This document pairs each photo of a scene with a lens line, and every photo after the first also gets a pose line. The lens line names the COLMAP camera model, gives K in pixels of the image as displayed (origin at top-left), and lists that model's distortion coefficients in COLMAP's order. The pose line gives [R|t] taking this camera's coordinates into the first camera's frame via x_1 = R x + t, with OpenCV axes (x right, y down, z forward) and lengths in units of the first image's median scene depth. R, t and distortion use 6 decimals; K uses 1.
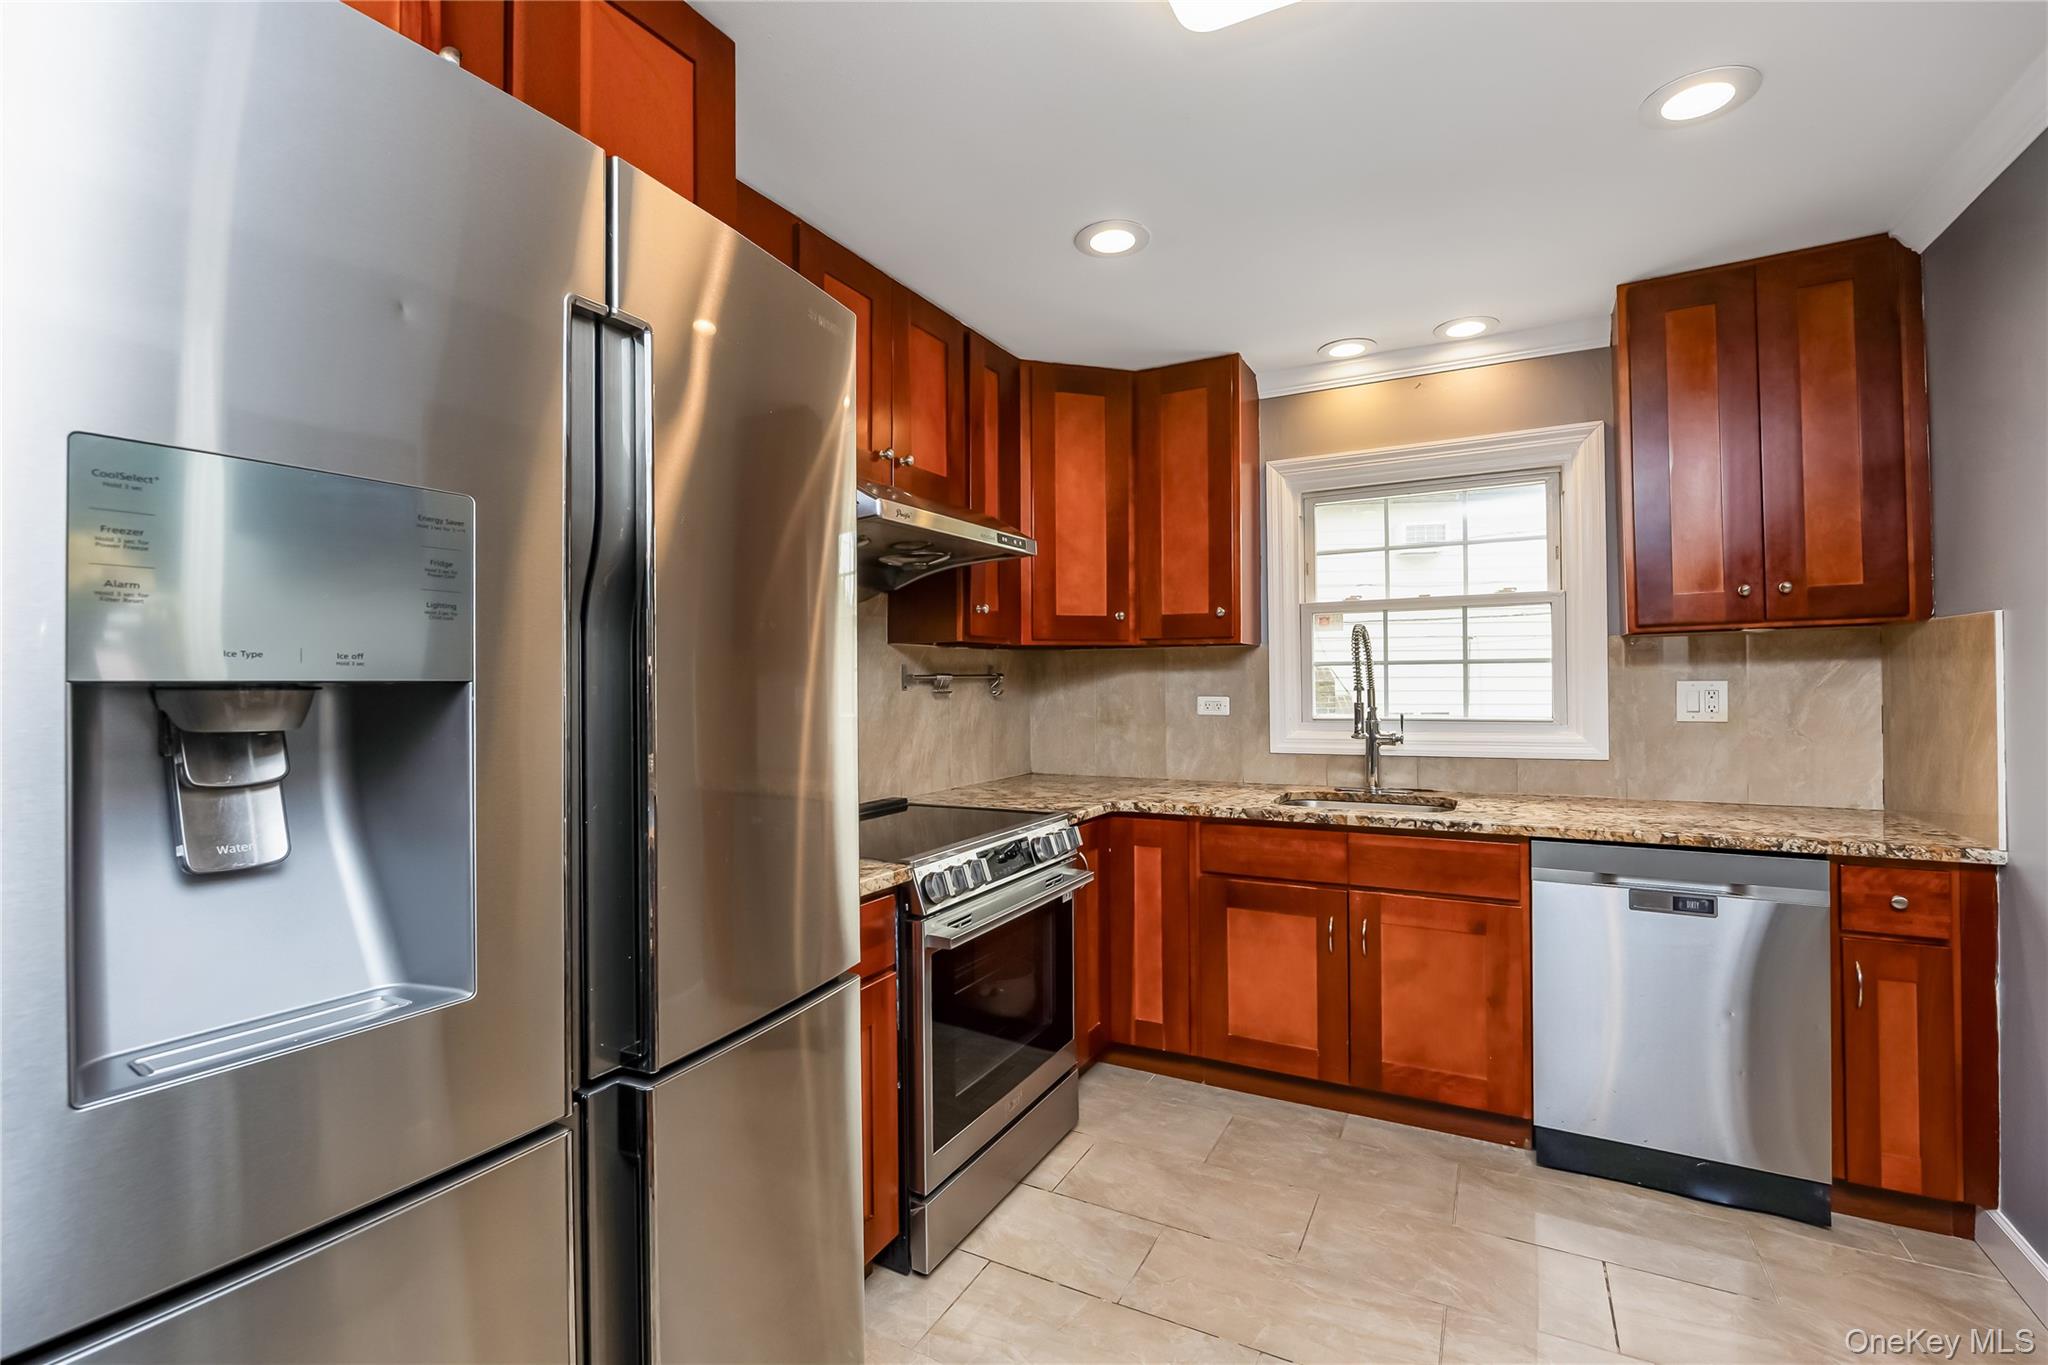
lens RADIAL K [[903.4, 0, 1027.2], [0, 903.4, 674.3], [0, 0, 1]] dist [-0.002300, -0.000109]
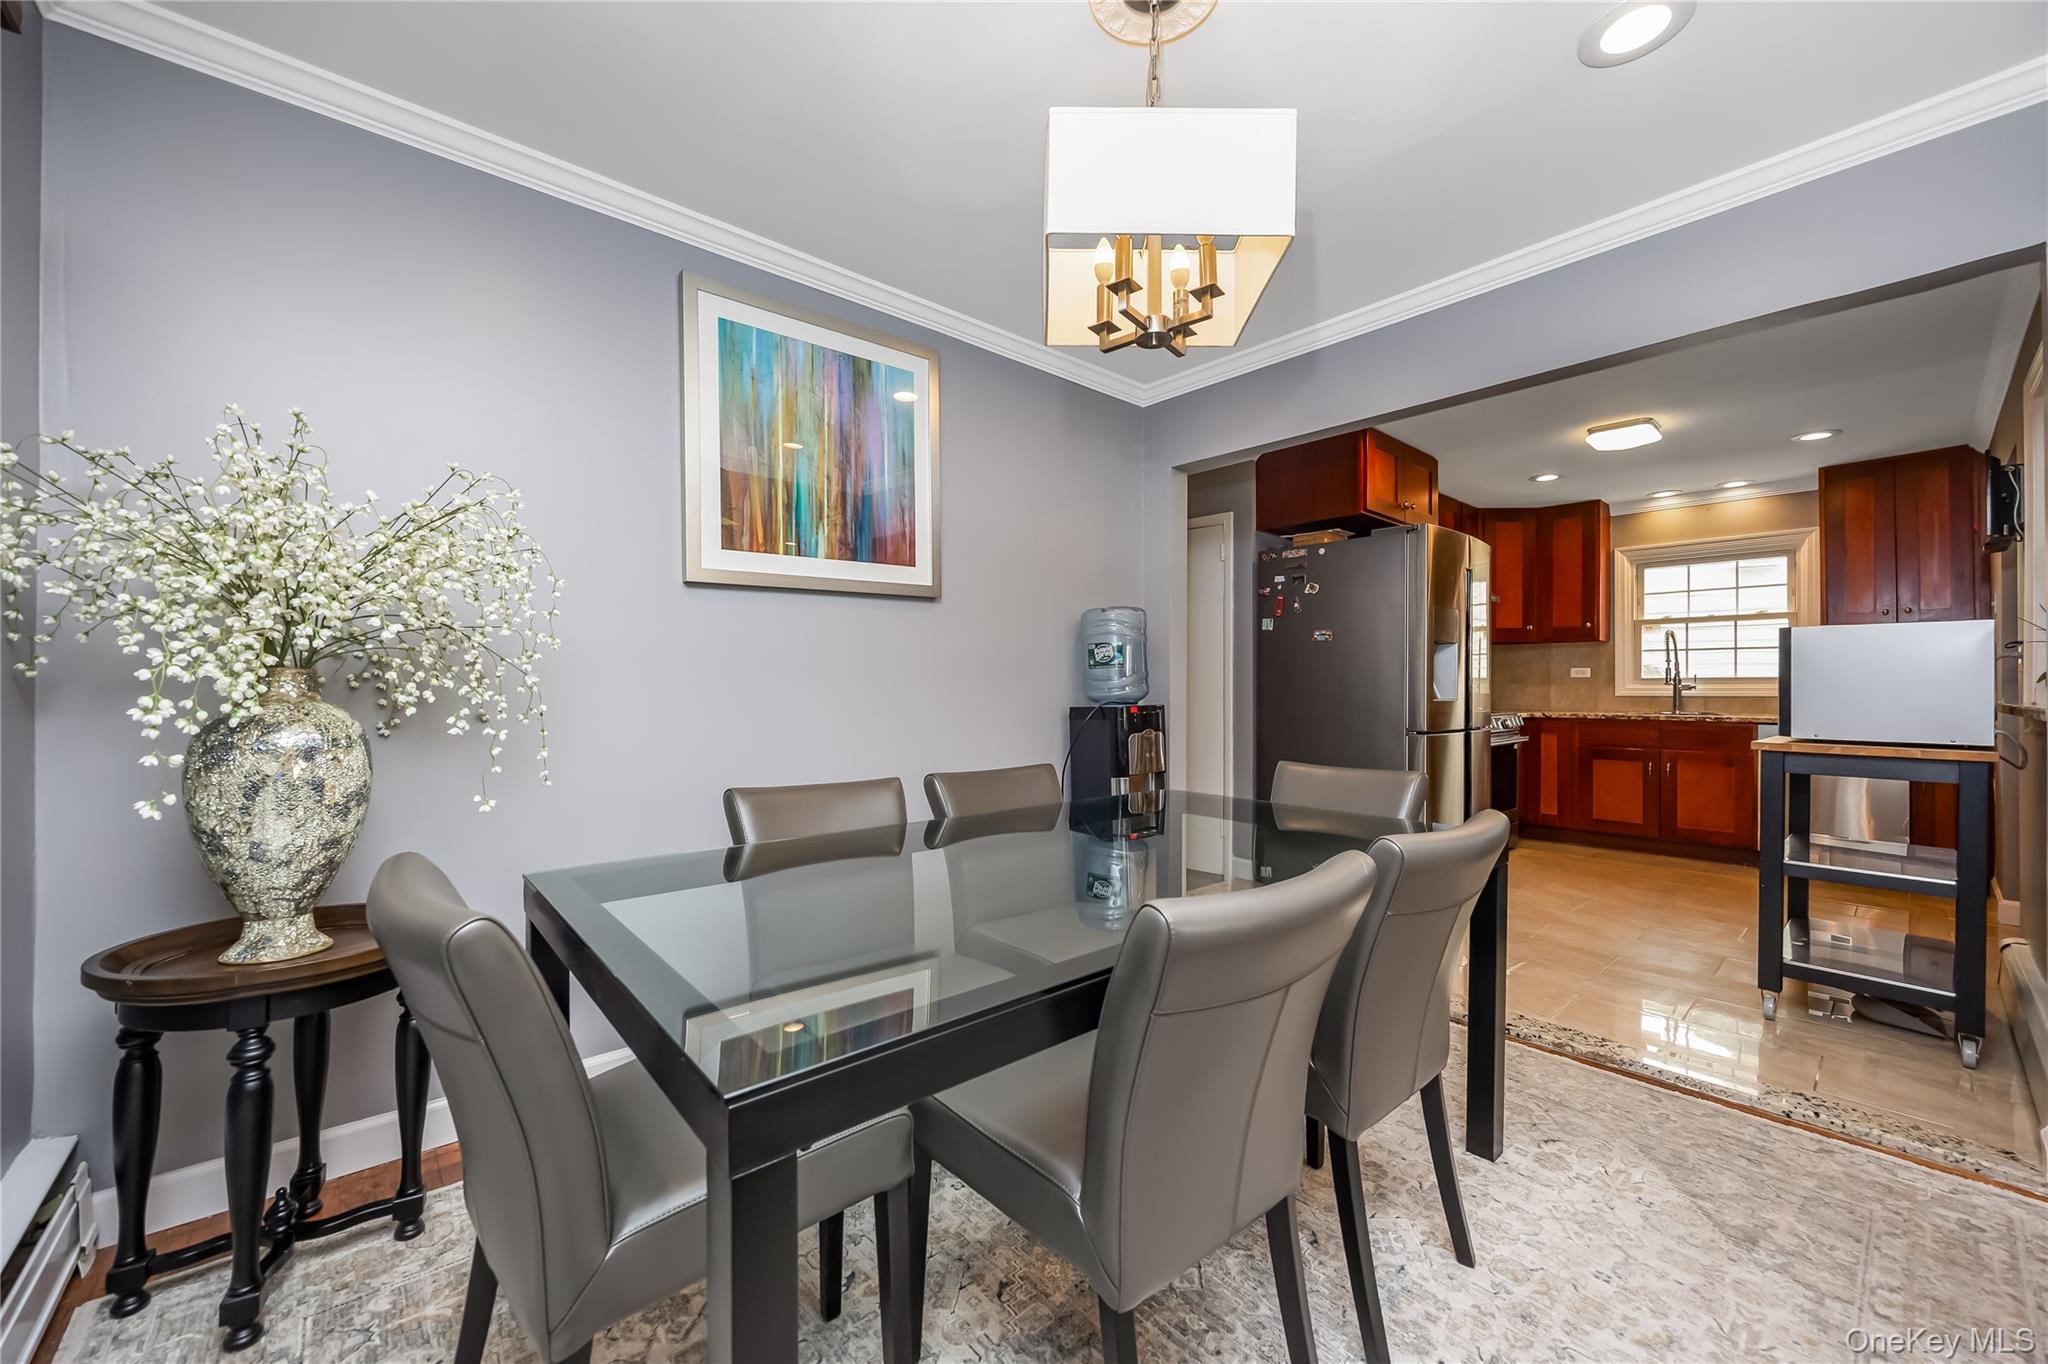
lens RADIAL K [[792.6, 0, 1023.0], [0, 792.6, 688.7], [0, 0, 1]] dist [0.000252, -0.000083]
pose [[0.939218, 0.009514, -0.343189, -0.376640], [-0.005593, 0.999907, 0.012413, 0.060863], [0.343275, -0.009739, 0.939184, -1.149048]]
